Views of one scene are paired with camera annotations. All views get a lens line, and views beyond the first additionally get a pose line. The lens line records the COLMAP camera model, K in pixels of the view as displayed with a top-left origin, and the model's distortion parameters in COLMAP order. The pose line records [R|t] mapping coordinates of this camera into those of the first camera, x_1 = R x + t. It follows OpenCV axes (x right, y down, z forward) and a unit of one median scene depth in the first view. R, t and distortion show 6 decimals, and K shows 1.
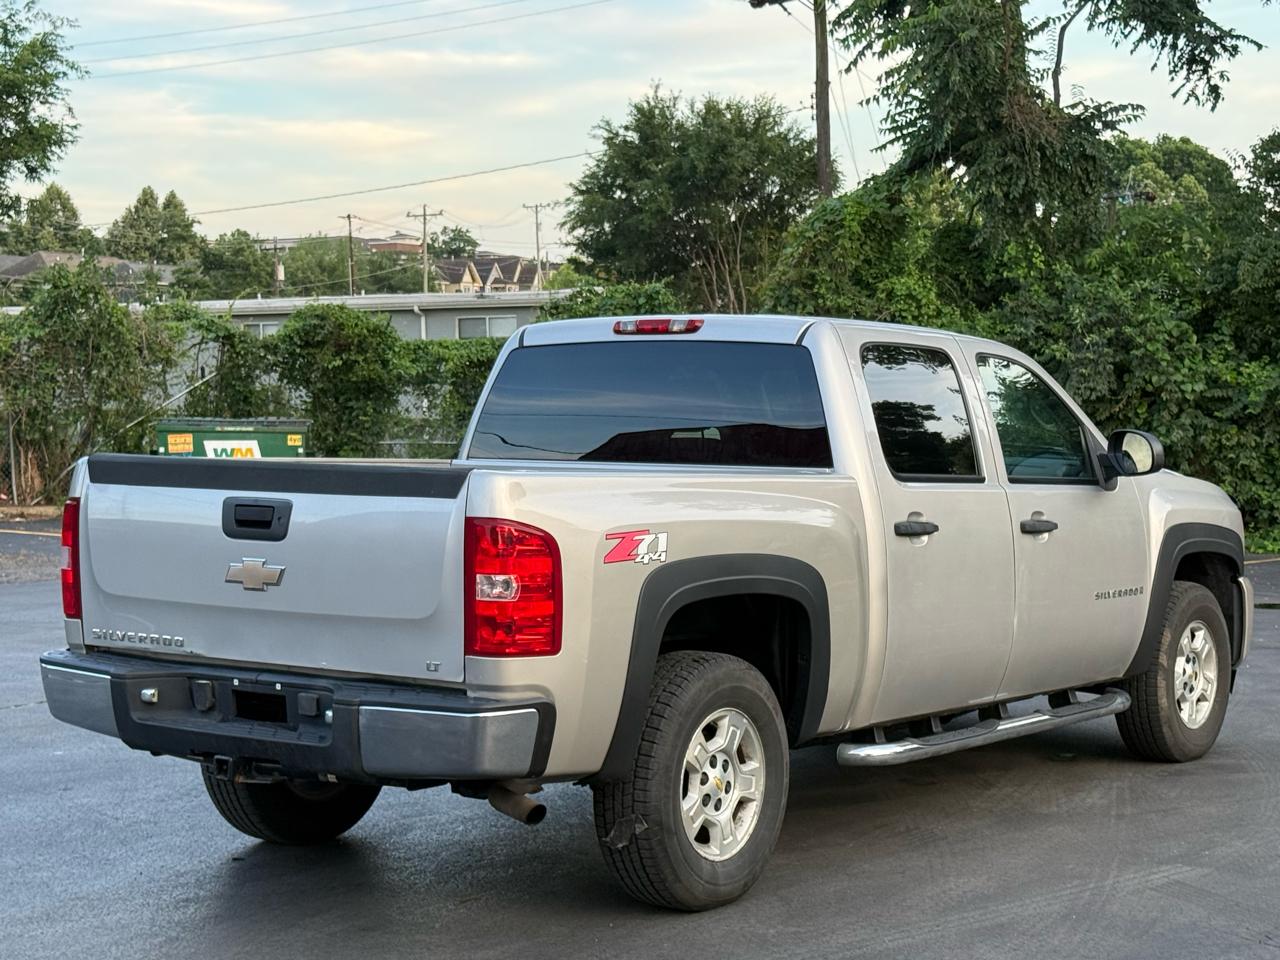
lens RADIAL K [[2398.2, 0, 640.0], [0, 2398.2, 480.0], [0, 0, 1]] dist [0.174328, -0.047050]
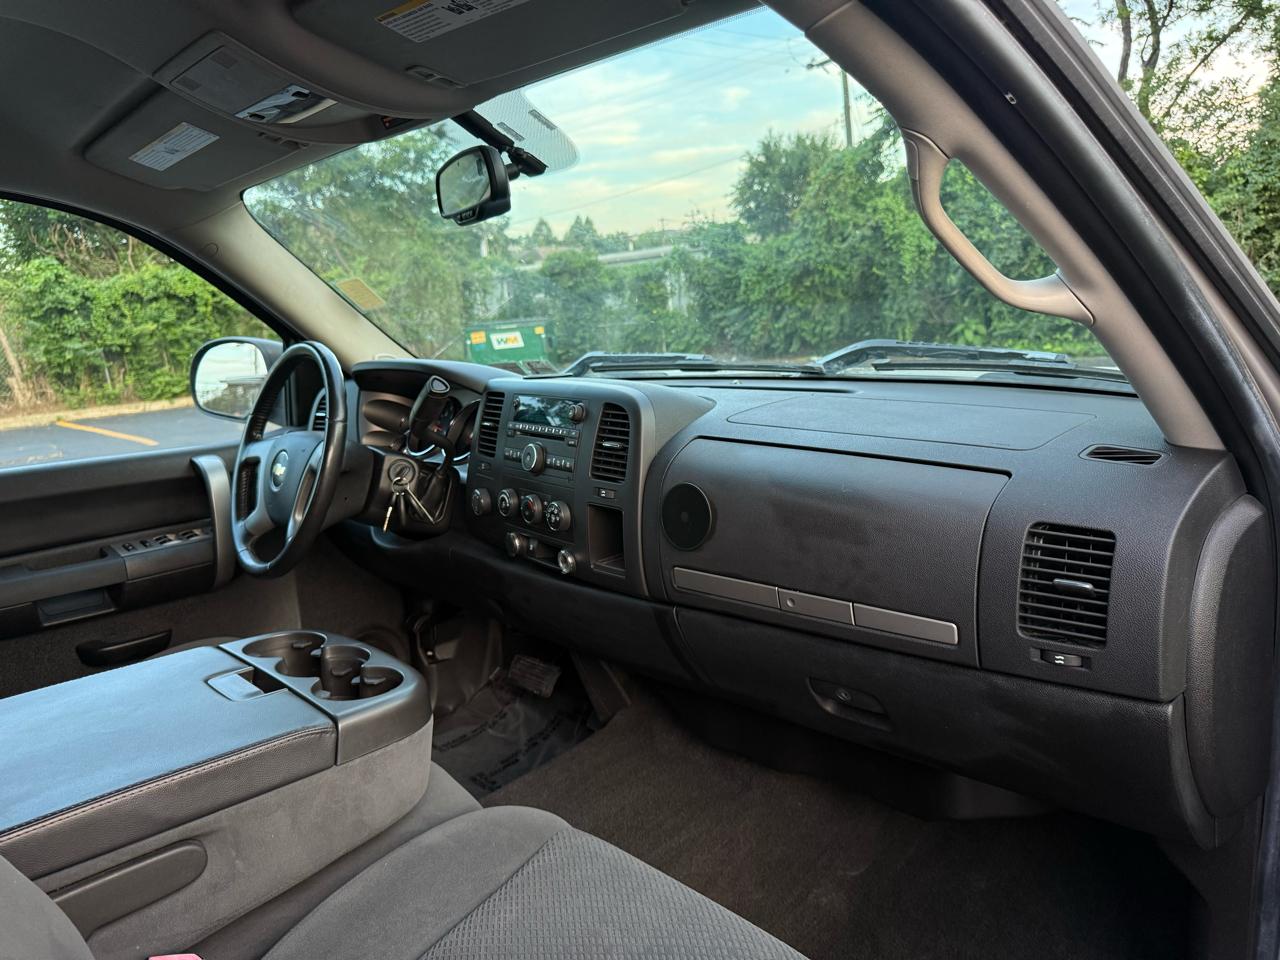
lens RADIAL K [[936.0, 0, 625.0], [0, 936.0, 496.0], [0, 0, 1]] dist [-0.025598, 0.046007]
pose [[0.979546, -0.045908, -0.195916, 0.053833], [0.079938, 0.982282, 0.169506, -0.007505], [0.184663, -0.181700, 0.965860, 0.329151]]
